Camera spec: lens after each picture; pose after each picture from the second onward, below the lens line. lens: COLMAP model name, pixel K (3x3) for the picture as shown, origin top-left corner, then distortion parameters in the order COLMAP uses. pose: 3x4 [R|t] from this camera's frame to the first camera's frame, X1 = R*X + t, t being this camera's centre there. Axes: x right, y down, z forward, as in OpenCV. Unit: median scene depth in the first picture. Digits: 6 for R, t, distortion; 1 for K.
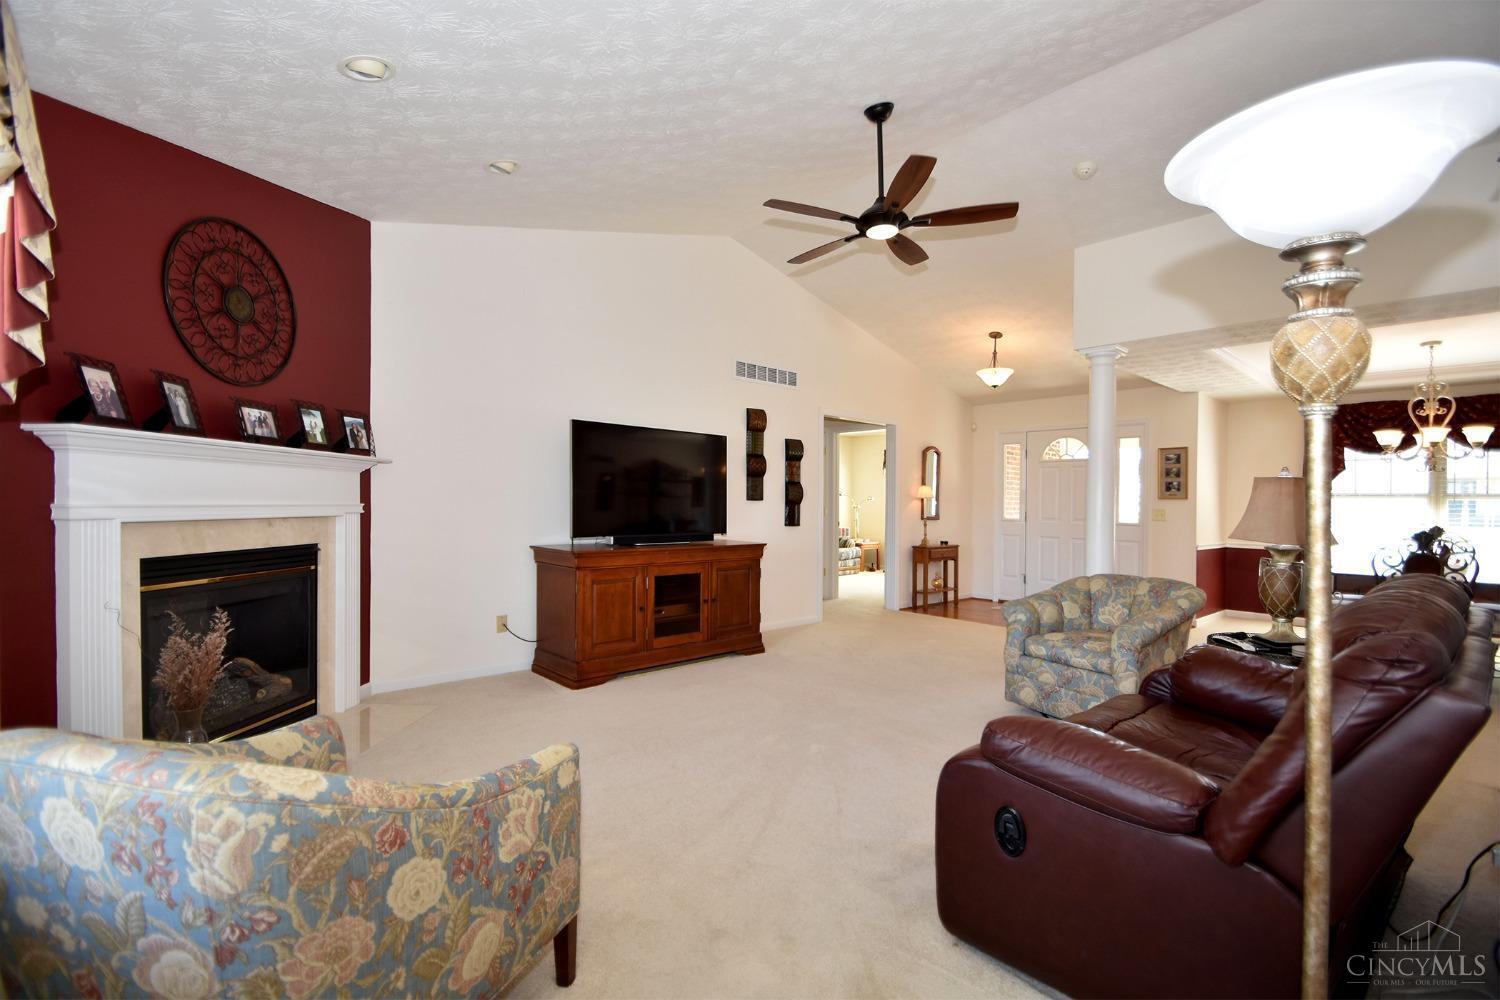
lens RADIAL K [[650.8, 0, 751.6], [0, 650.8, 507.7], [0, 0, 1]] dist [-0.009285, -0.003139]
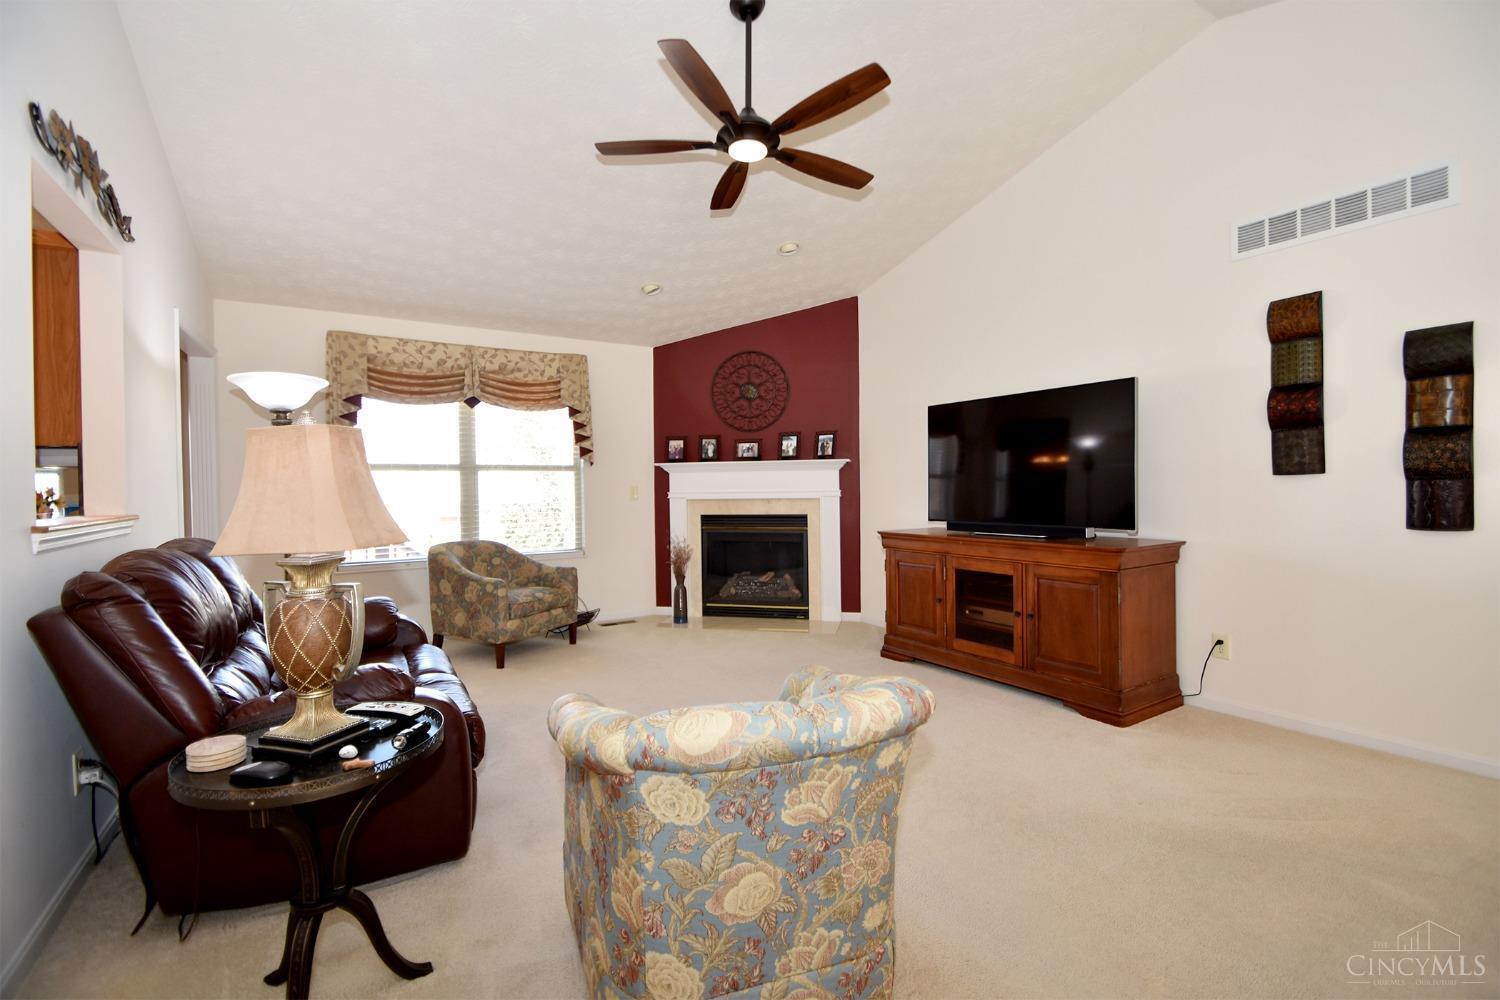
lens RADIAL K [[650.8, 0, 755.3], [0, 650.8, 504.9], [0, 0, 1]] dist [-0.009285, -0.003139]
pose [[-0.170096, 0.013643, -0.985333, 0.904141], [0.003845, 0.999906, 0.013181, 0.007246], [0.985420, -0.001546, -0.170132, 1.032723]]
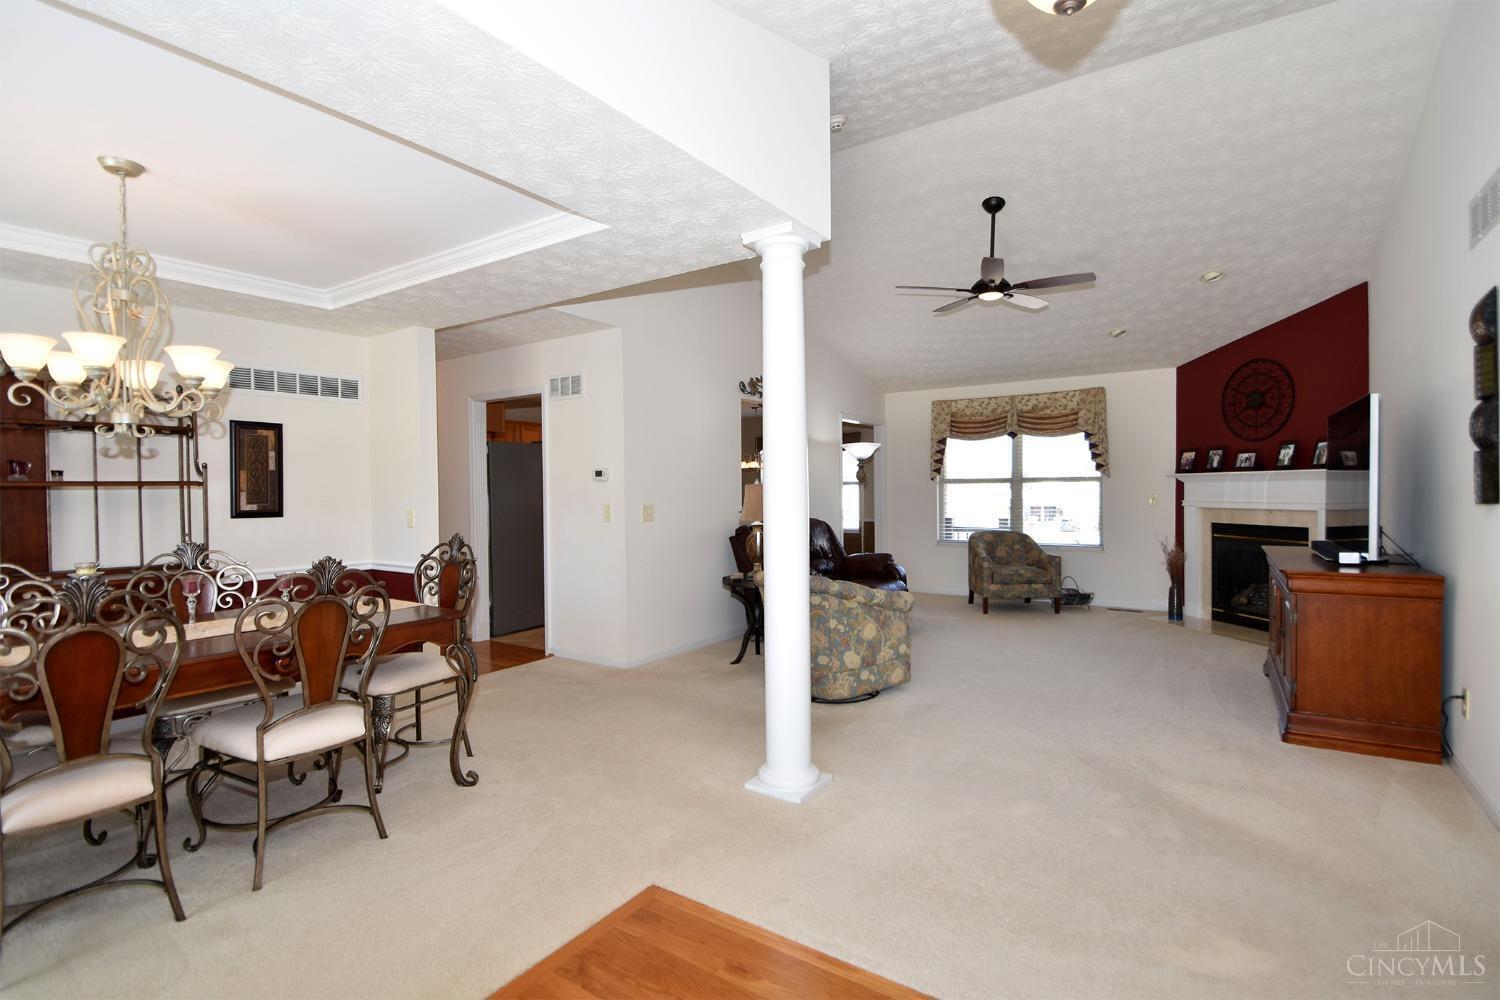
lens RADIAL K [[706.1, 0, 748.2], [0, 706.1, 491.3], [0, 0, 1]] dist [-0.018311, -0.002645]
pose [[-0.975104, -0.005955, -0.221669, 0.901313], [-0.007240, 0.999961, 0.004987, -0.027798], [0.221630, 0.006468, -0.975109, 2.080080]]
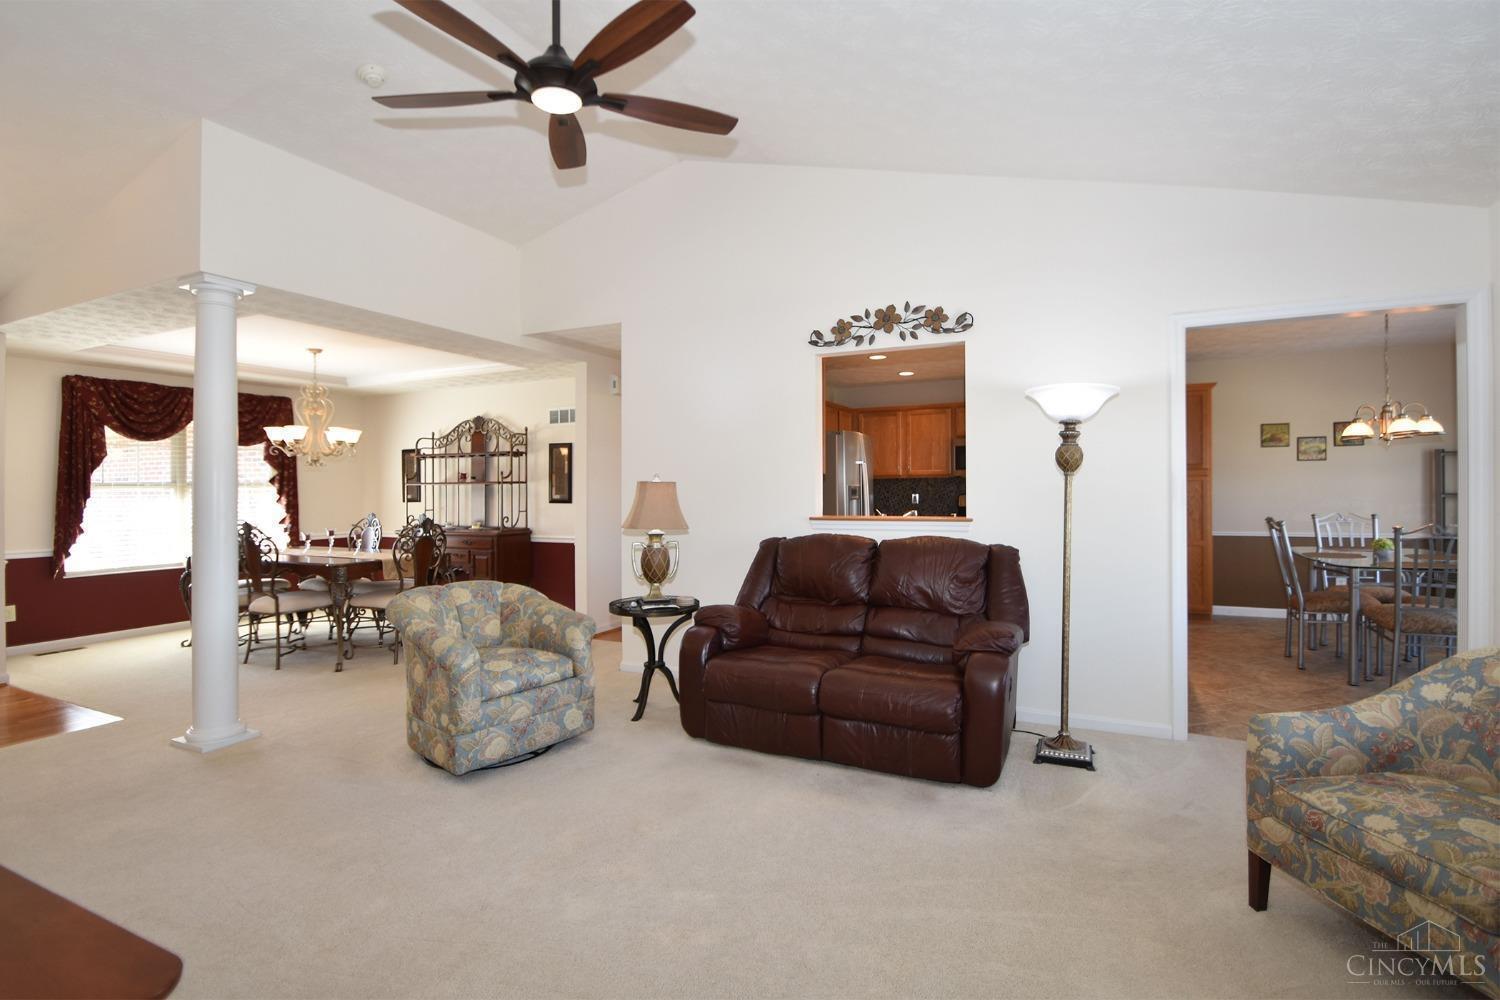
lens RADIAL K [[706.1, 0, 766.7], [0, 706.1, 482.2], [0, 0, 1]] dist [-0.018311, -0.002645]
pose [[-0.374838, -0.006455, 0.927068, -0.483024], [0.010493, 0.999882, 0.011204, -0.043629], [-0.927031, 0.013928, -0.374726, 0.971199]]
